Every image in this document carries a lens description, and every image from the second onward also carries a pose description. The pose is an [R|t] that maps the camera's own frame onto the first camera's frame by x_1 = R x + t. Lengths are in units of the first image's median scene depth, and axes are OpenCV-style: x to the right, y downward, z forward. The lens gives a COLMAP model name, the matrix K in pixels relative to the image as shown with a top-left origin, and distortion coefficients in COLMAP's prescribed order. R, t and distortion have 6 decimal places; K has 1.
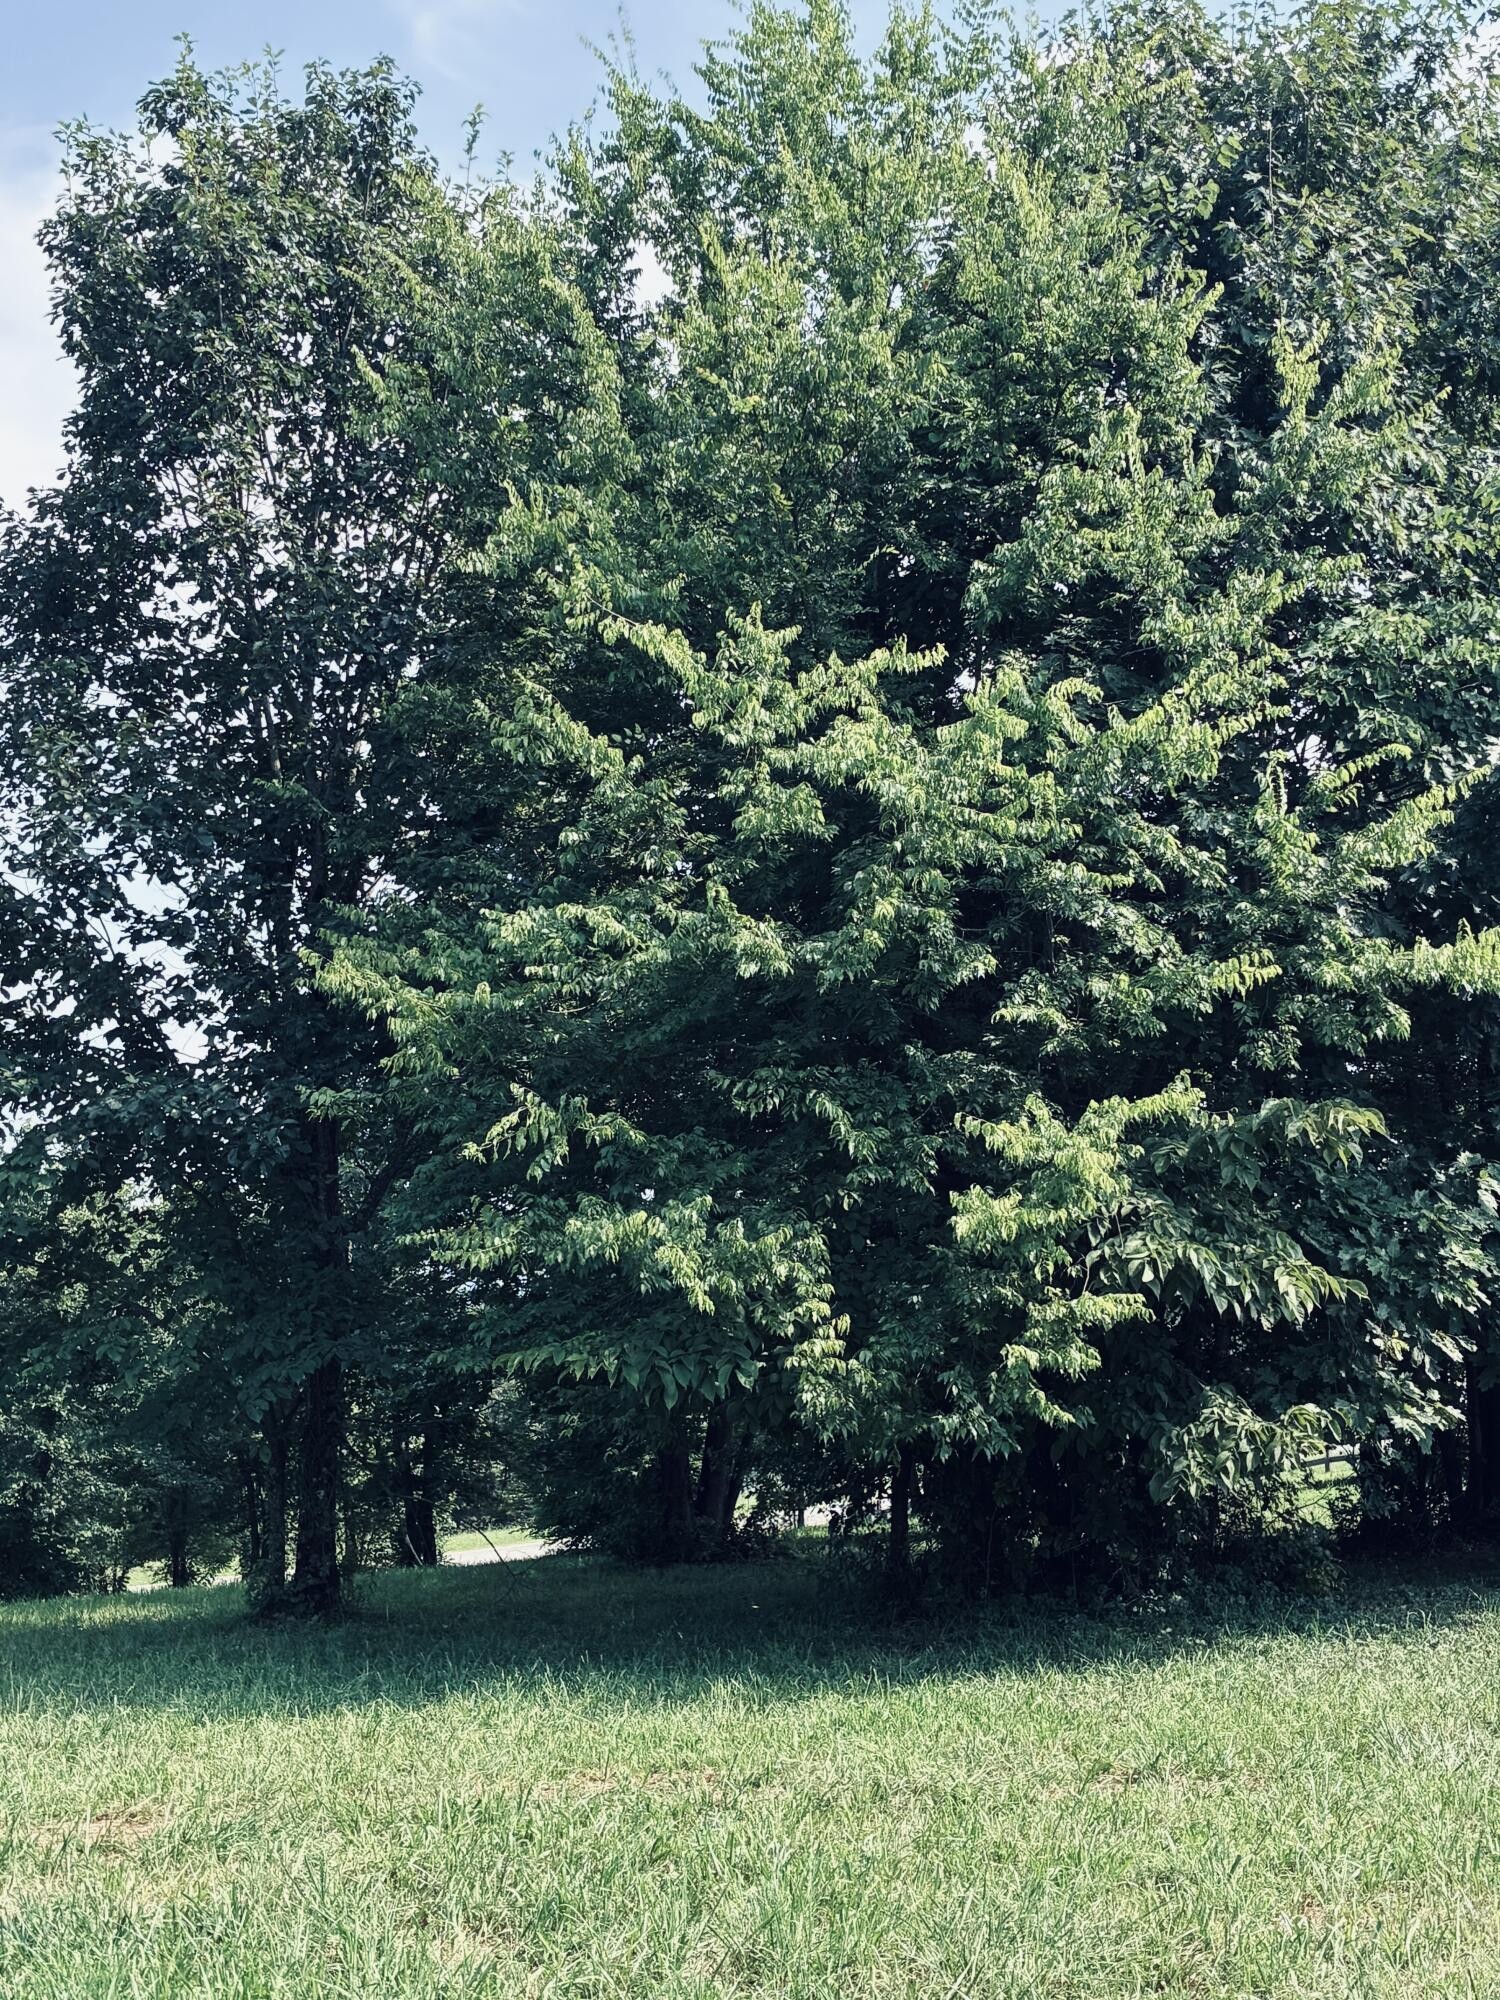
lens RADIAL K [[2499.3, 0, 741.7], [0, 2499.3, 941.0], [0, 0, 1]] dist [0.448342, -1.871699]
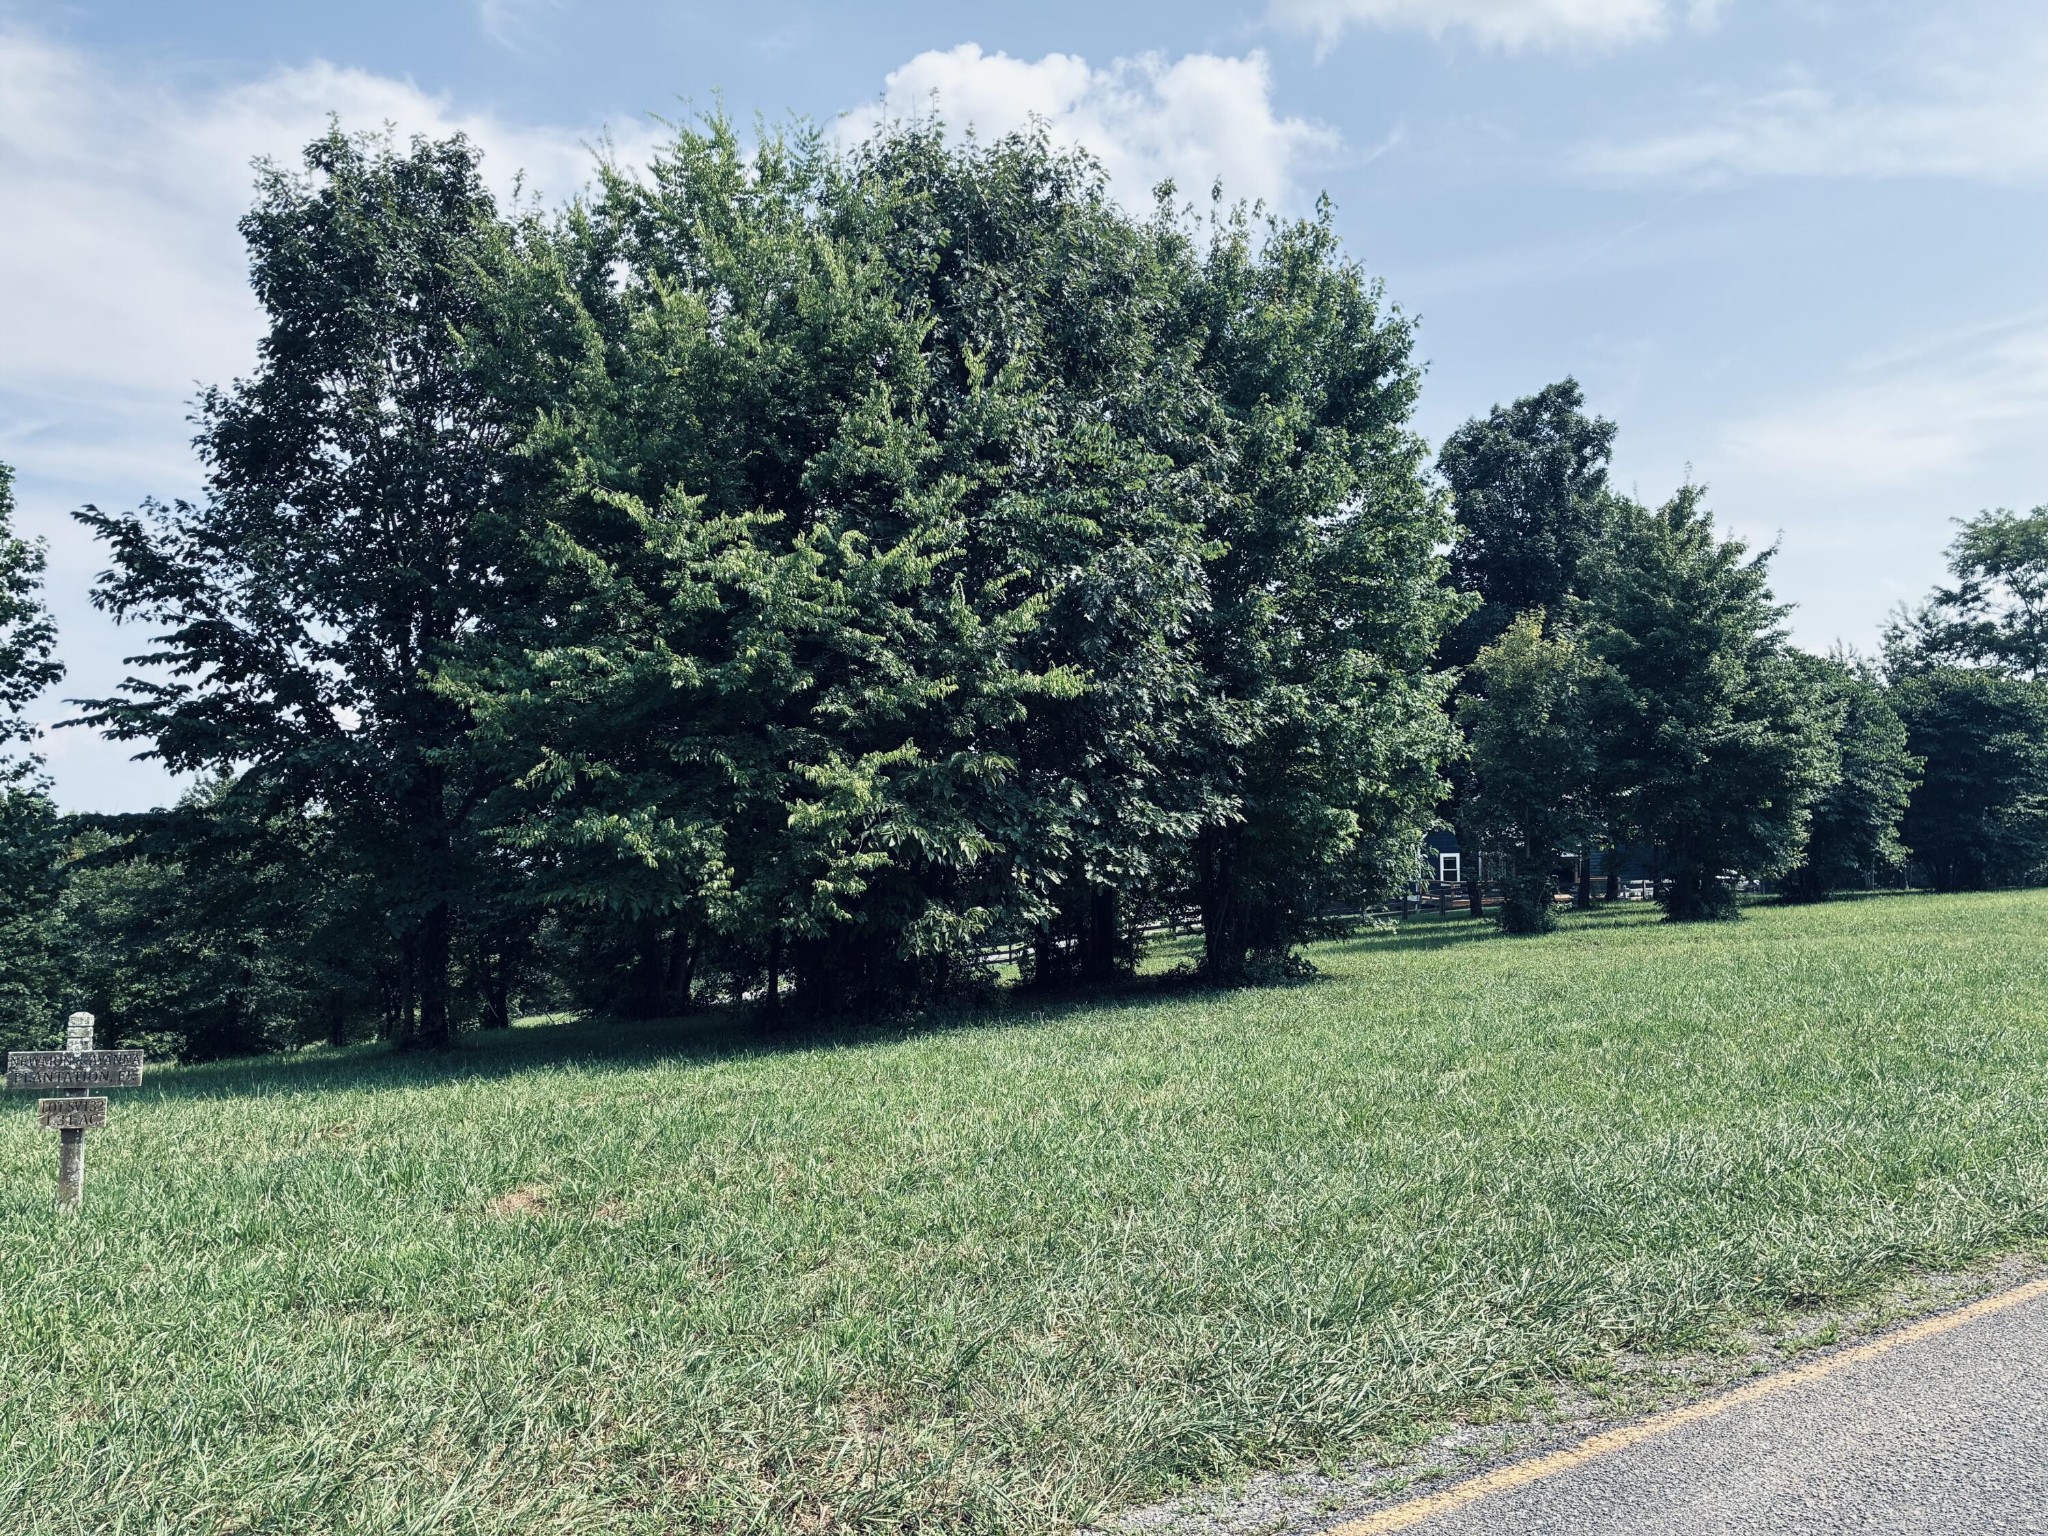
lens RADIAL K [[1523.0, 0, 1018.6], [0, 1523.0, 760.6], [0, 0, 1]] dist [0.076146, -0.099565]
pose [[0.979284, -0.004262, 0.202447, 0.018240], [-0.010089, 0.997510, 0.069801, -0.011976], [-0.202240, -0.070398, 0.976802, -0.136473]]
